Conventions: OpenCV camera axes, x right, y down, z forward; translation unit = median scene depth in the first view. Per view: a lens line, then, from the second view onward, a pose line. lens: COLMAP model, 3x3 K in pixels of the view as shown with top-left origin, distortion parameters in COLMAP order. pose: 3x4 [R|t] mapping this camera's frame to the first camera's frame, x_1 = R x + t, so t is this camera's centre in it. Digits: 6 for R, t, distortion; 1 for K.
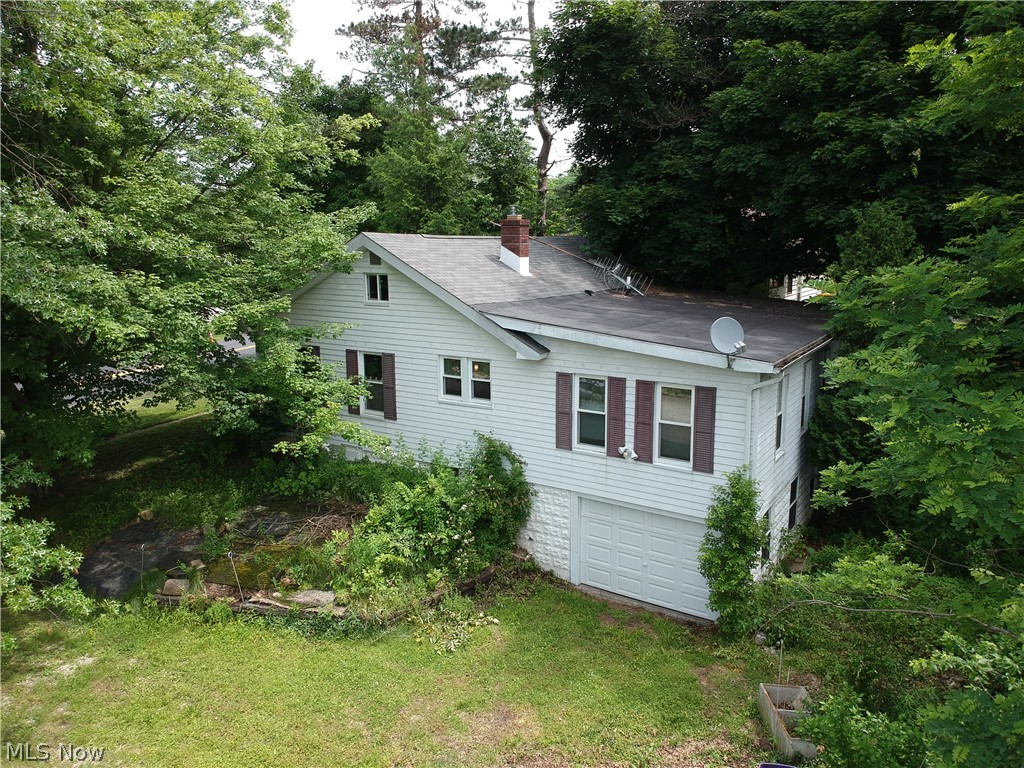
lens RADIAL K [[751.5, 0, 512.0], [0, 751.5, 384.0], [0, 0, 1]] dist [0.172781, -0.435437]
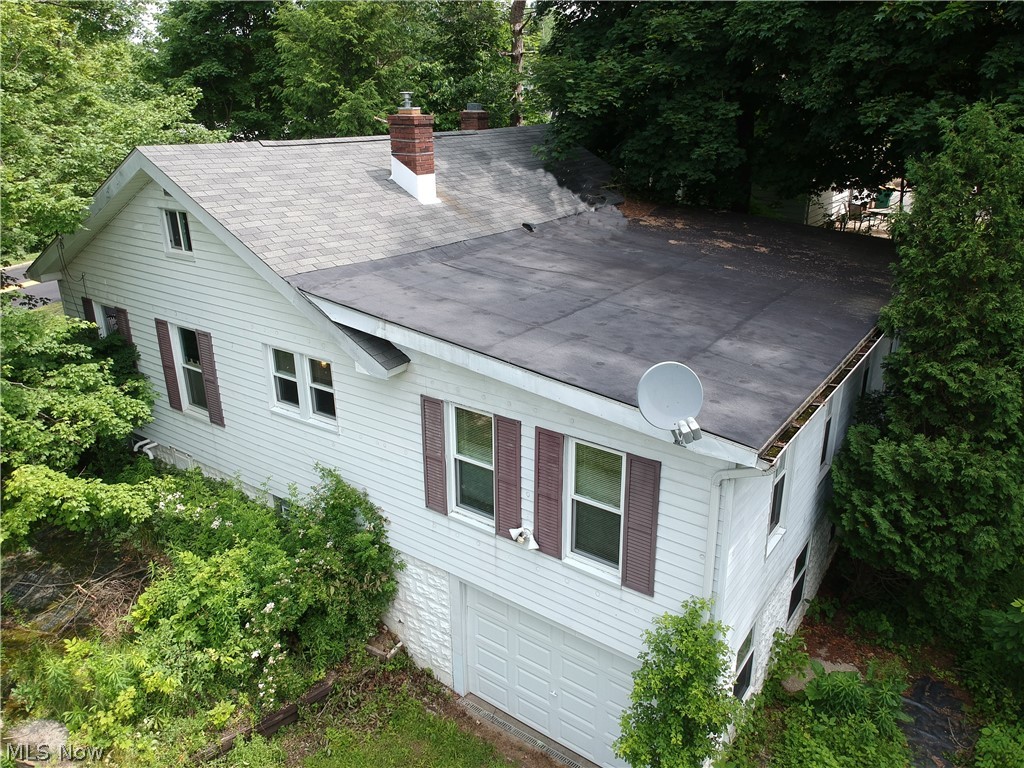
lens RADIAL K [[756.1, 0, 512.0], [0, 756.1, 384.0], [0, 0, 1]] dist [0.095658, -0.180114]
pose [[0.998490, 0.018755, -0.051627, 0.155222], [-0.009493, 0.984679, 0.174120, -0.124398], [0.054101, -0.173367, 0.983370, 0.374719]]
